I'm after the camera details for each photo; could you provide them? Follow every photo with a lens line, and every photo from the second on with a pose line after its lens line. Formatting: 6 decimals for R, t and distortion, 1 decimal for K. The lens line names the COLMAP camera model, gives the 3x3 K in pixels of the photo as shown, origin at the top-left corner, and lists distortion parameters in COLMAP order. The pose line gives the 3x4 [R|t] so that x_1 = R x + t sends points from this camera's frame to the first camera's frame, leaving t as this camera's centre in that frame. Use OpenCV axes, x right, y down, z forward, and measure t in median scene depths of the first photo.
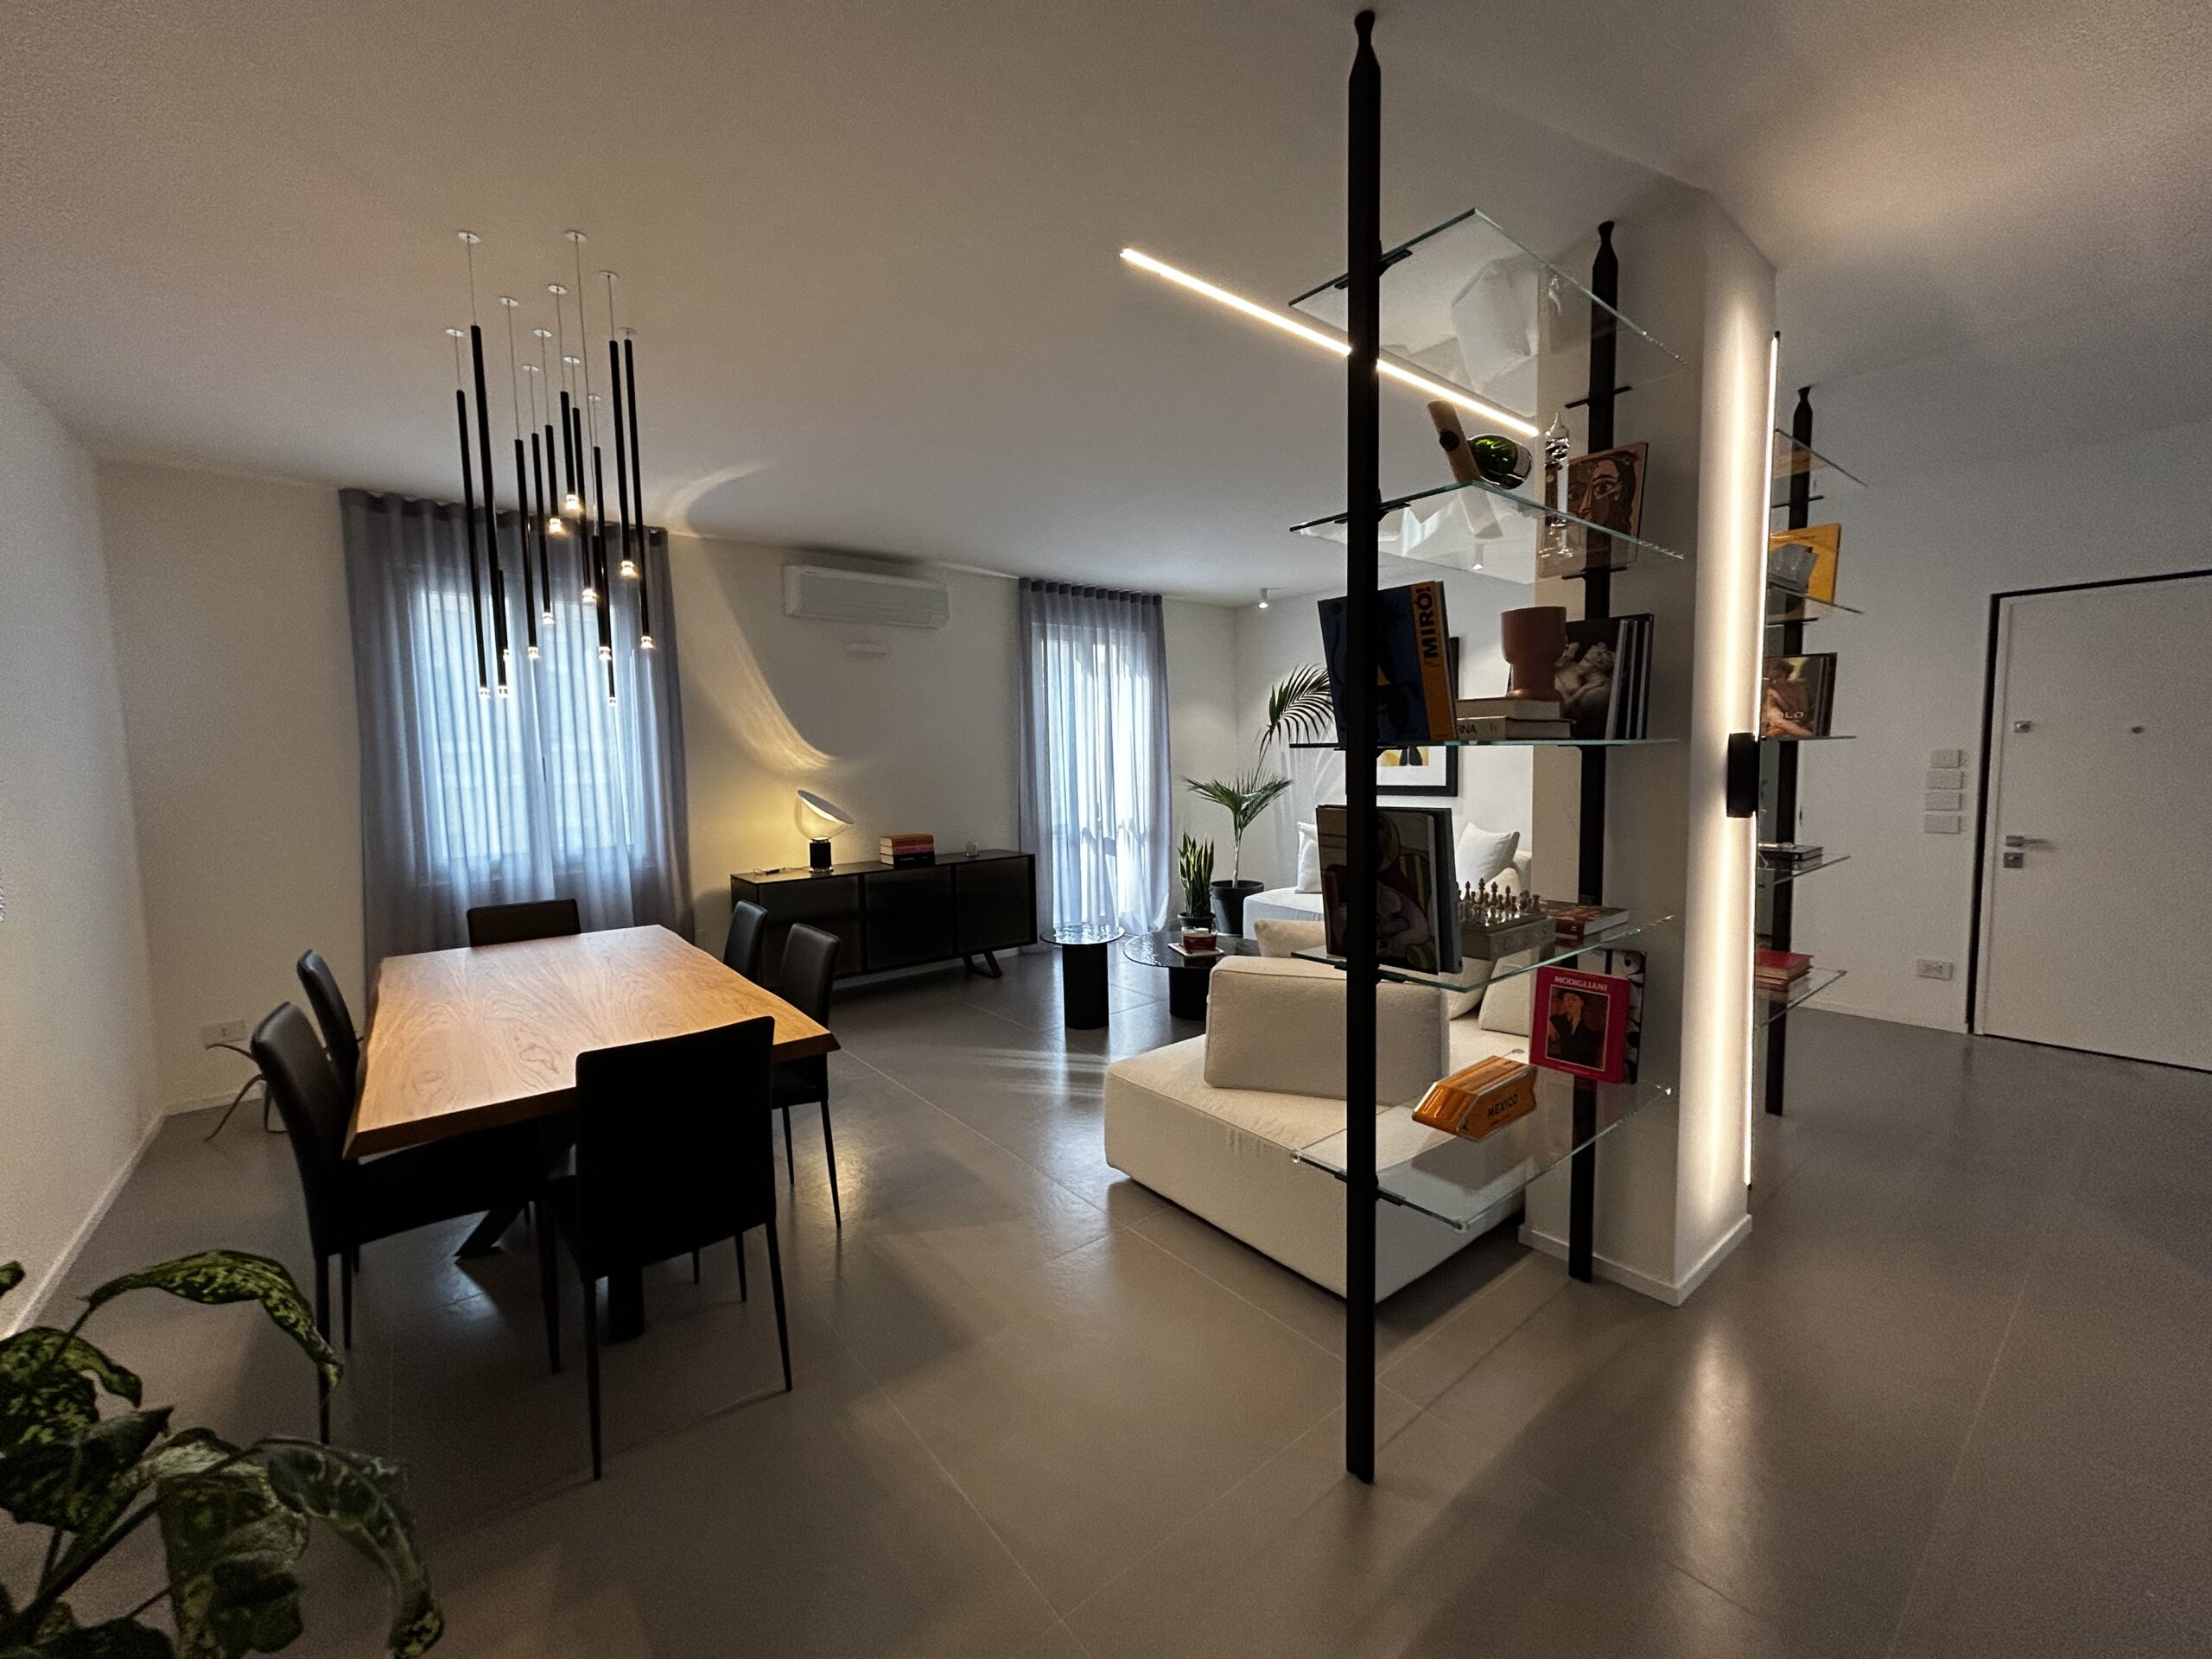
lens RADIAL K [[885.3, 0, 1102.4], [0, 885.3, 824.4], [0, 0, 1]] dist [0.003663, 0.001270]
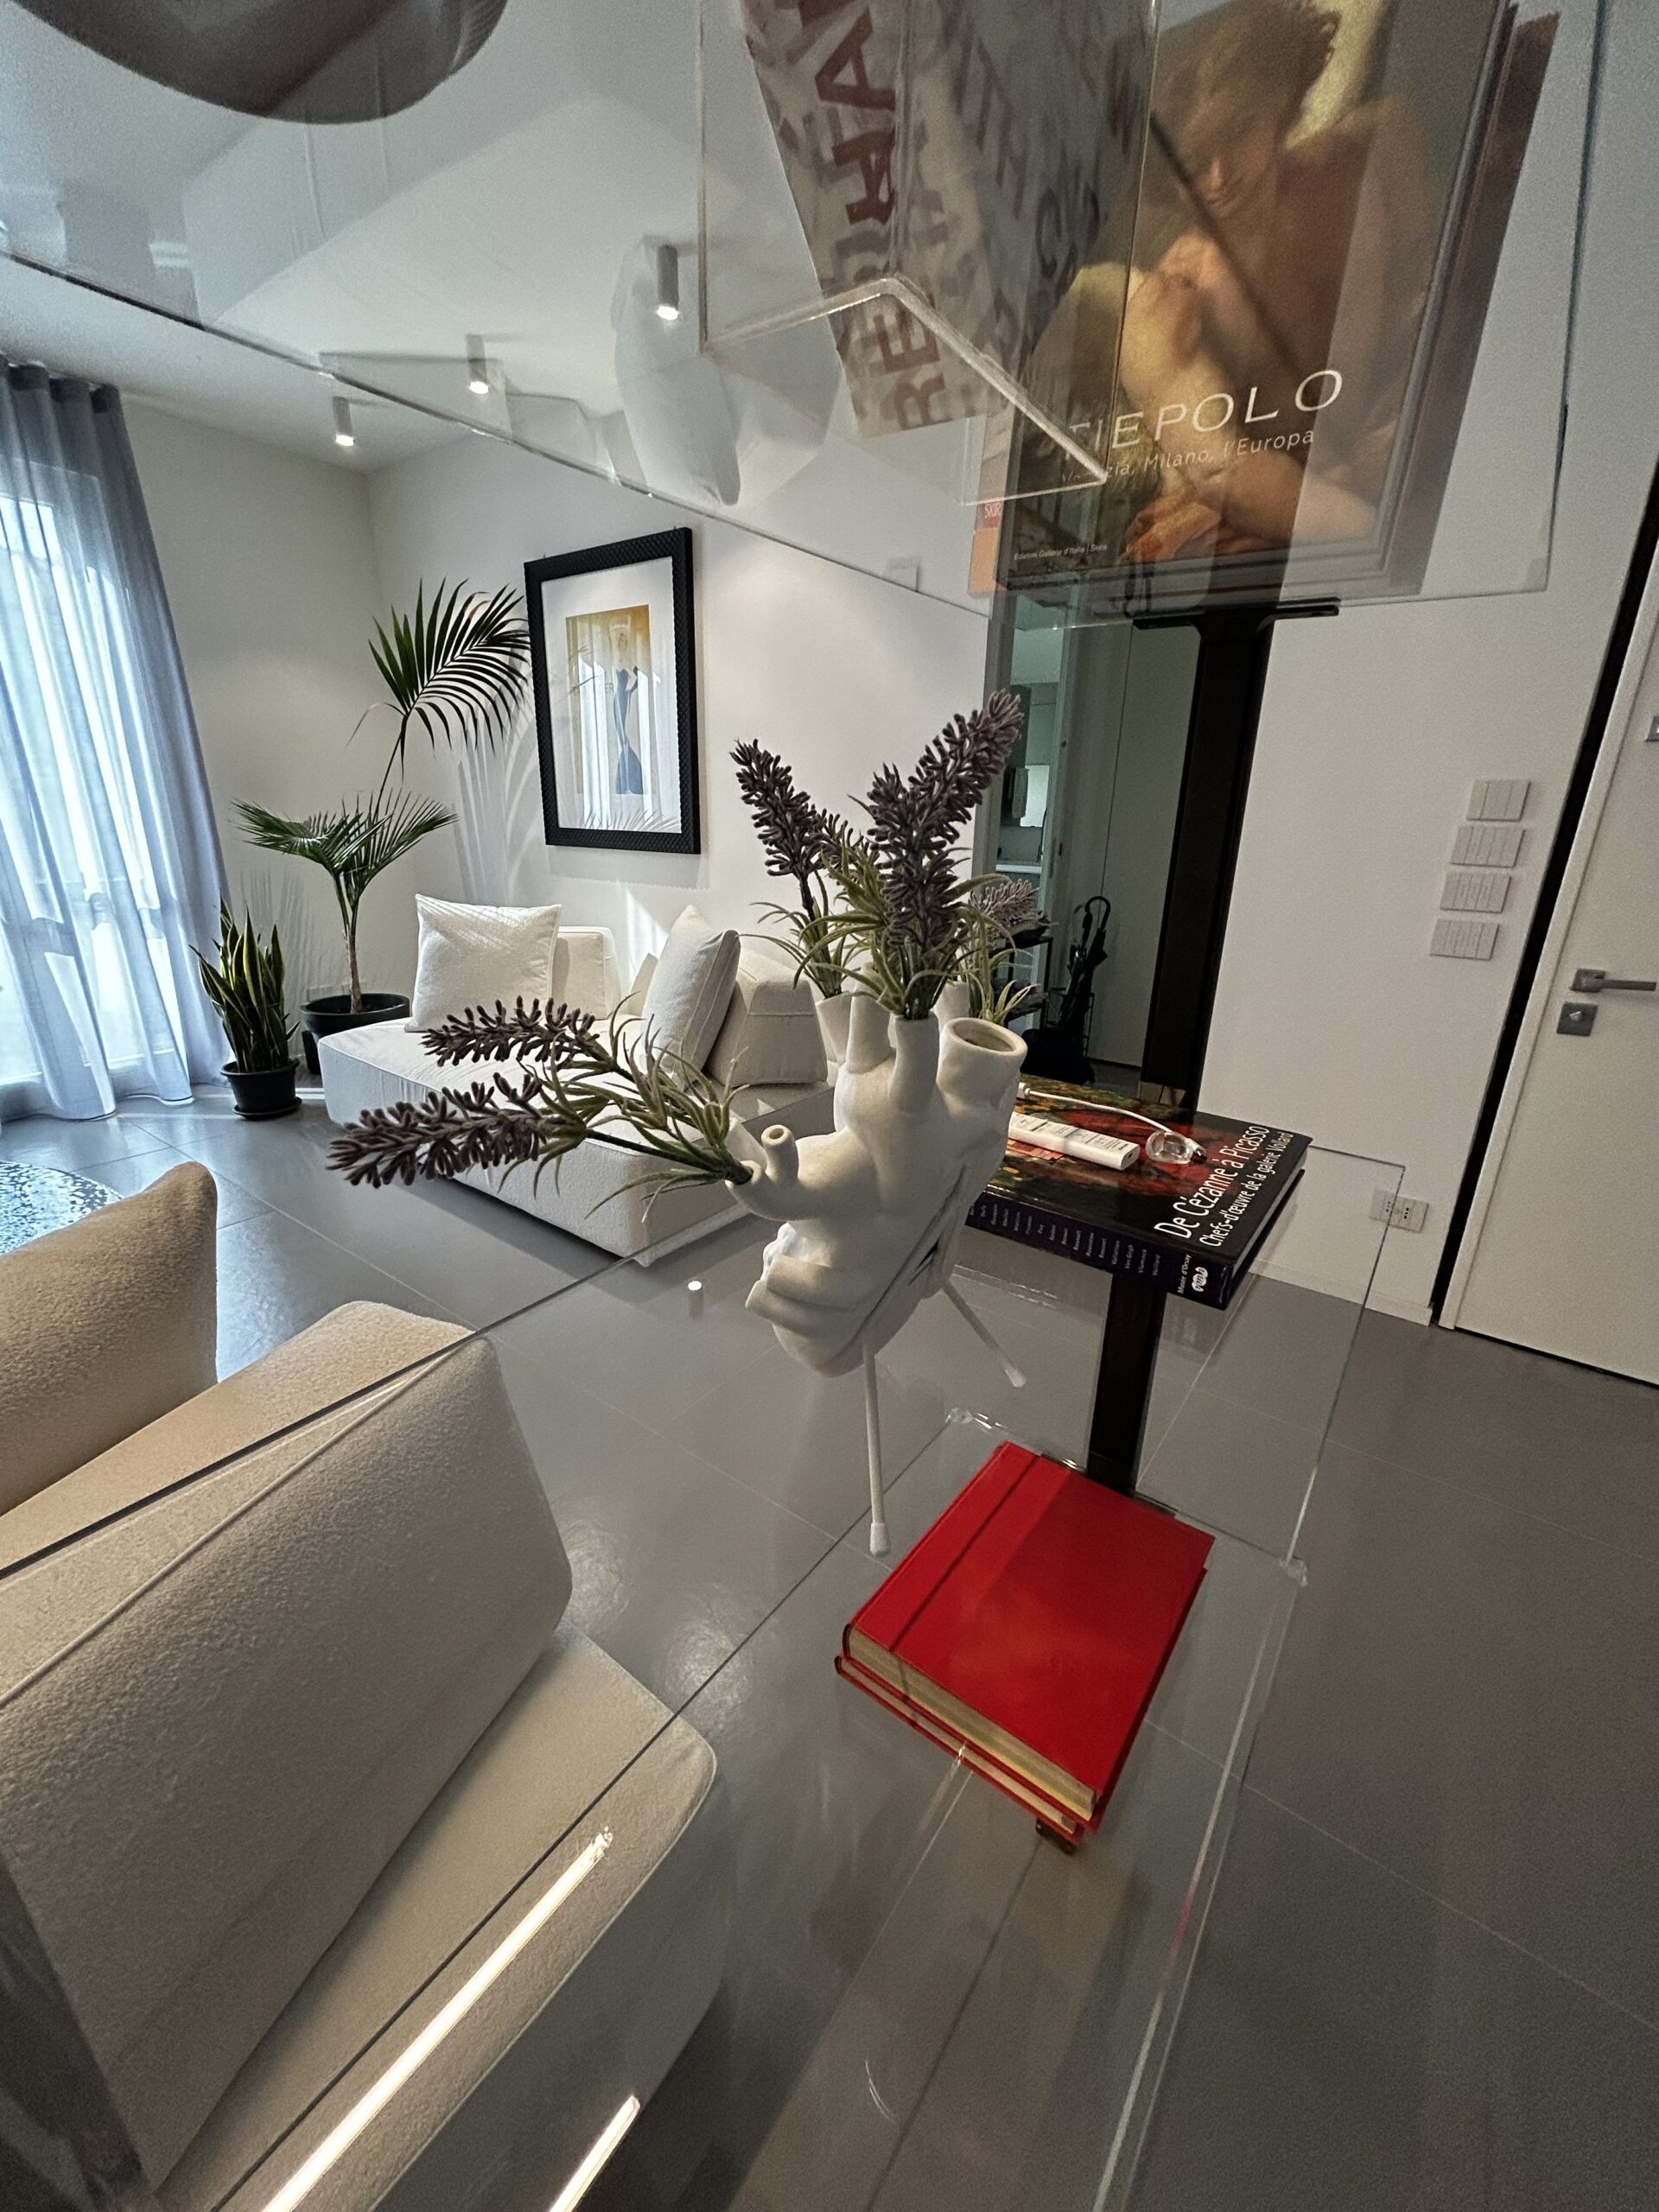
lens RADIAL K [[885.3, 0, 822.0], [0, 885.3, 1089.1], [0, 0, 1]] dist [0.003663, 0.001270]
pose [[0.966125, -0.043197, 0.254435, 0.313037], [-0.018400, 0.971854, 0.234865, -0.019159], [-0.257419, -0.231590, 0.938137, 0.404750]]
